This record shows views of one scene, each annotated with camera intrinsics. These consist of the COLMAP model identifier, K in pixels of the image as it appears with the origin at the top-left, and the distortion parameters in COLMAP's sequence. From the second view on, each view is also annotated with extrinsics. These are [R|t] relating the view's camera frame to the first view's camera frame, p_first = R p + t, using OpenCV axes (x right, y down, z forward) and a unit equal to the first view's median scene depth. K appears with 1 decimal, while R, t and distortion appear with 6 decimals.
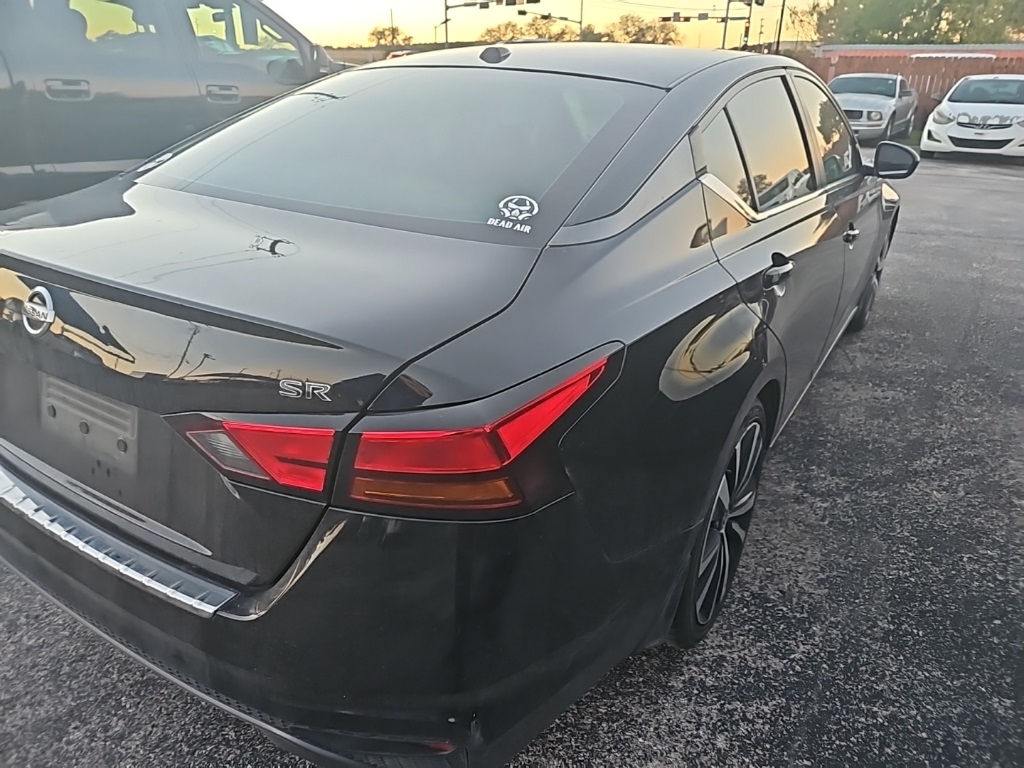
lens RADIAL K [[700.5, 0, 511.0], [0, 700.5, 373.5], [0, 0, 1]] dist [0.070969, -0.073666]
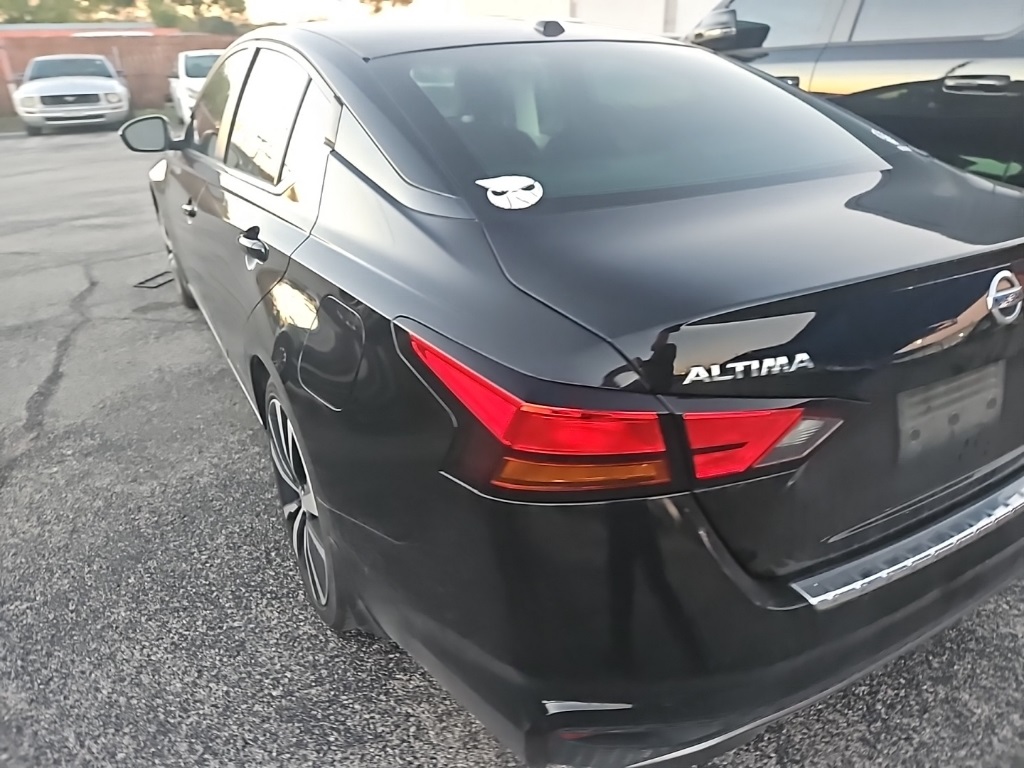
lens RADIAL K [[716.8, 0, 512.8], [0, 716.8, 335.6], [0, 0, 1]] dist [-0.035157, 0.000473]
pose [[0.482106, -0.361349, 0.798123, -1.596437], [0.377017, 0.907886, 0.183307, -0.424131], [-0.790843, 0.212532, 0.573932, 0.893129]]
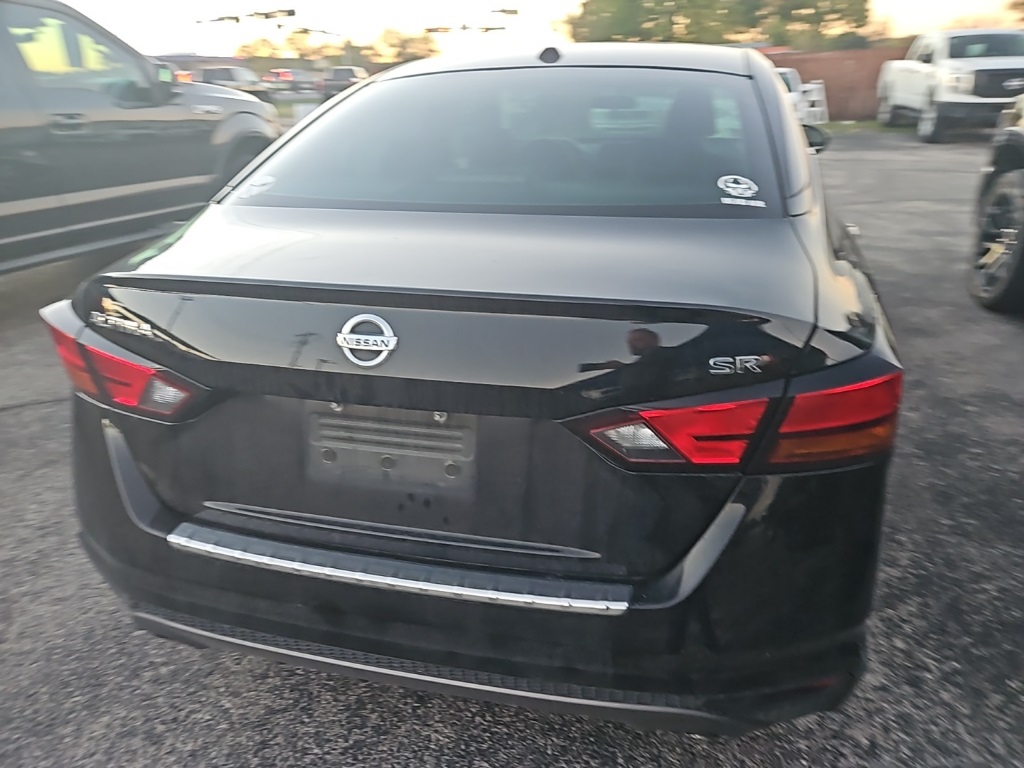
lens RADIAL K [[703.1, 0, 506.9], [0, 703.1, 383.7], [0, 0, 1]] dist [0.077596, -0.069136]
pose [[0.951151, -0.162643, 0.262411, -0.672229], [0.163952, 0.986321, 0.017054, -0.016804], [-0.261596, 0.026802, 0.964805, 0.059874]]
